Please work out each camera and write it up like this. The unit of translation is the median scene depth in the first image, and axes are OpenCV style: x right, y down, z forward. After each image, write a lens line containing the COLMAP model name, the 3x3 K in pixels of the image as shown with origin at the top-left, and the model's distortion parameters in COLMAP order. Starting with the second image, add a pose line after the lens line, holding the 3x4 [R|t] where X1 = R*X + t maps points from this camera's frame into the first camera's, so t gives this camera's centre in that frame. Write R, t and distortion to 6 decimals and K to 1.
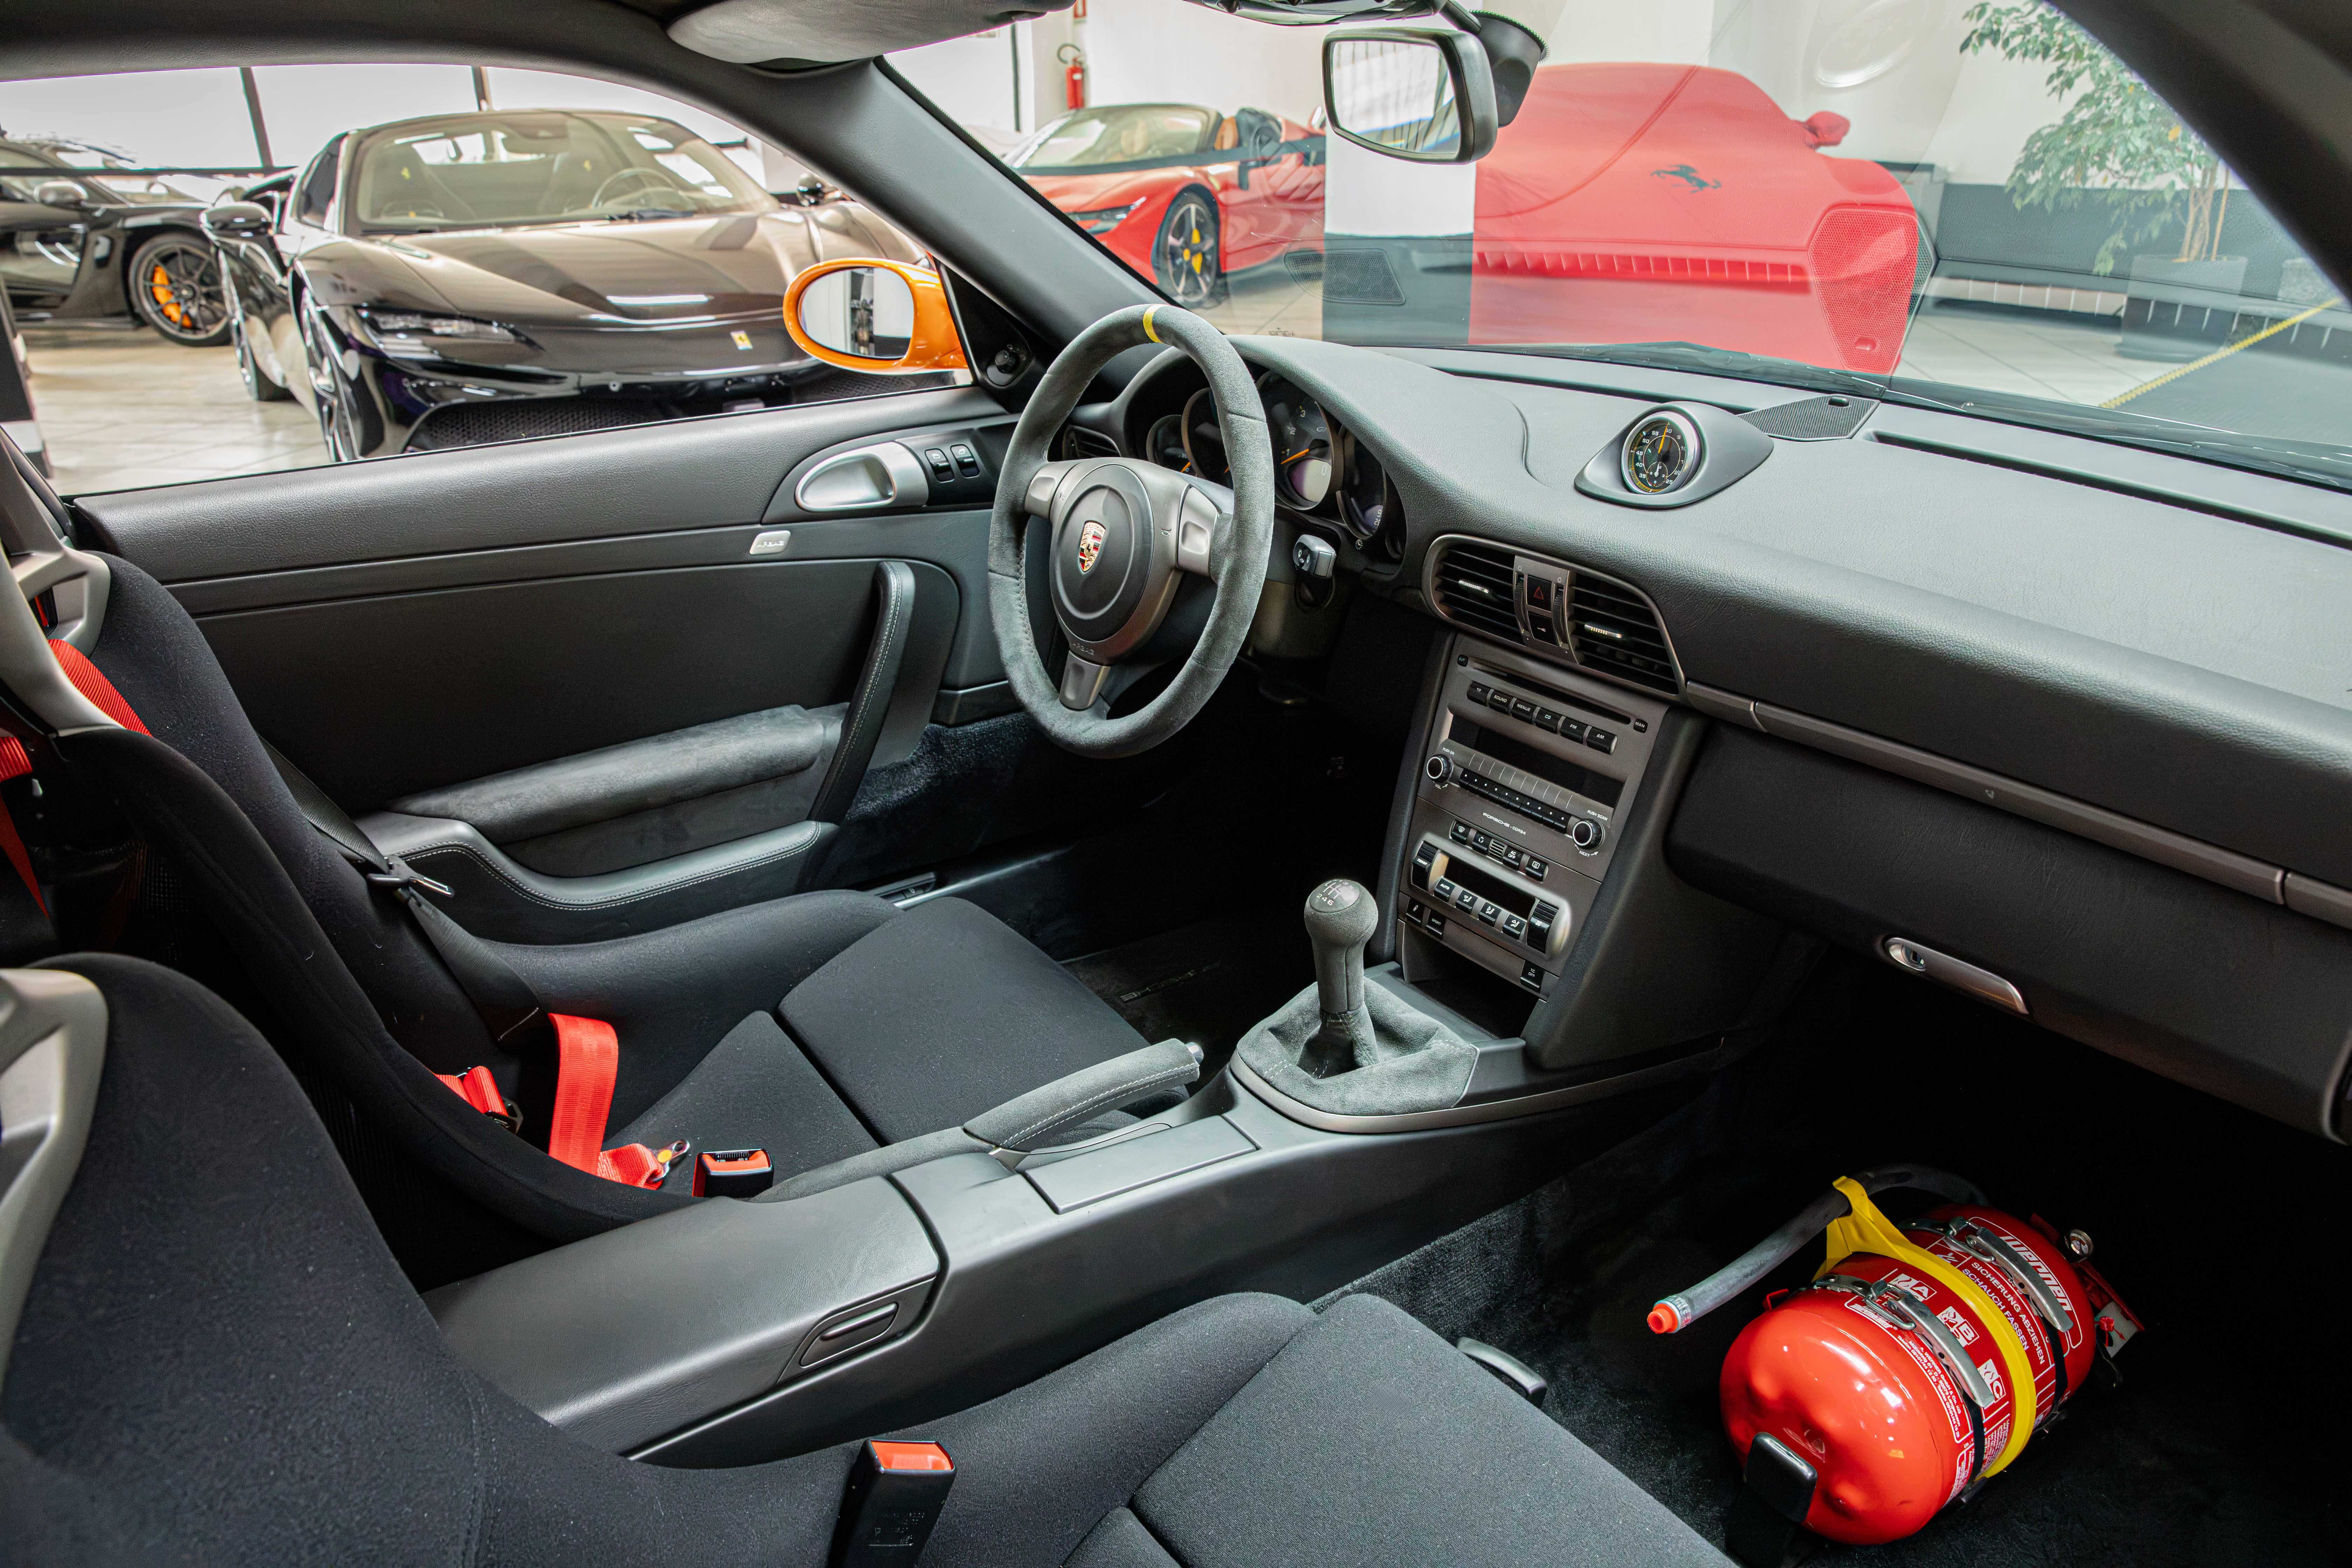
lens RADIAL K [[1599.0, 0, 1176.0], [0, 1599.0, 784.0], [0, 0, 1]] dist [-0.001114, 0.001977]
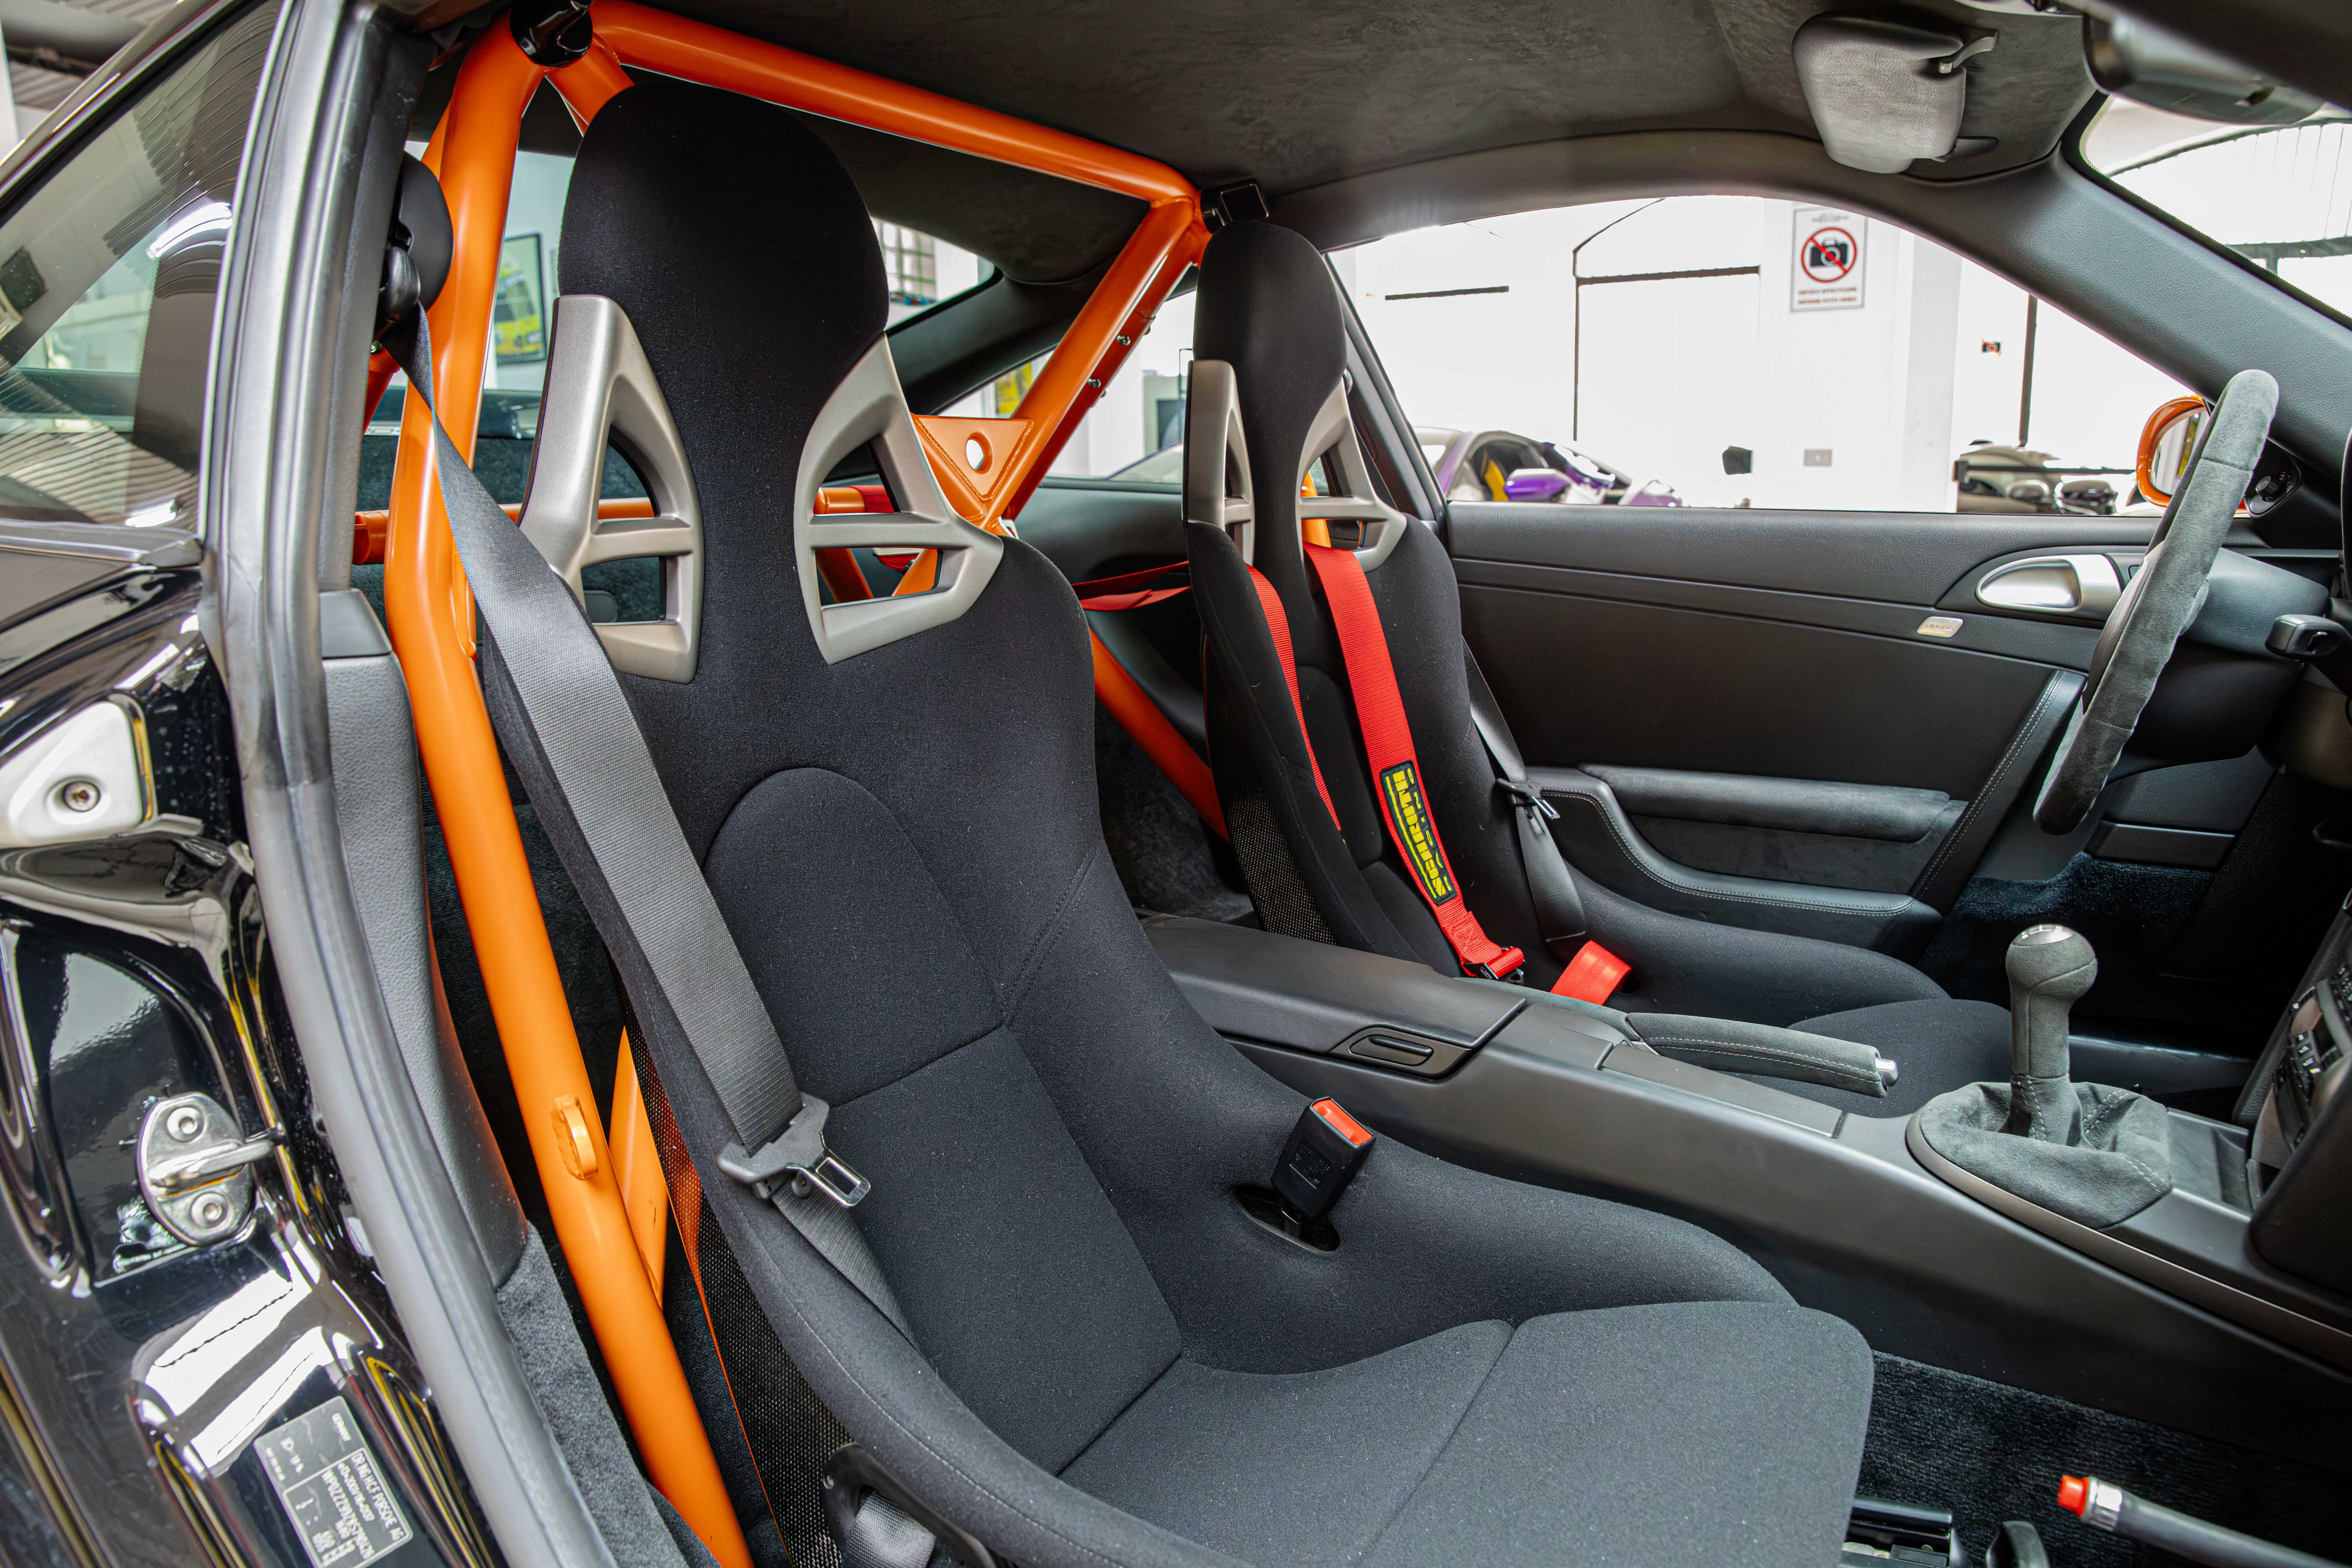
lens RADIAL K [[1599.0, 0, 1176.0], [0, 1599.0, 784.0], [0, 0, 1]] dist [-0.001114, 0.001977]
pose [[0.416060, 0.188976, -0.889484, 0.507844], [-0.366238, 0.930149, 0.026306, 0.107148], [0.832324, 0.314818, 0.456208, 0.111075]]
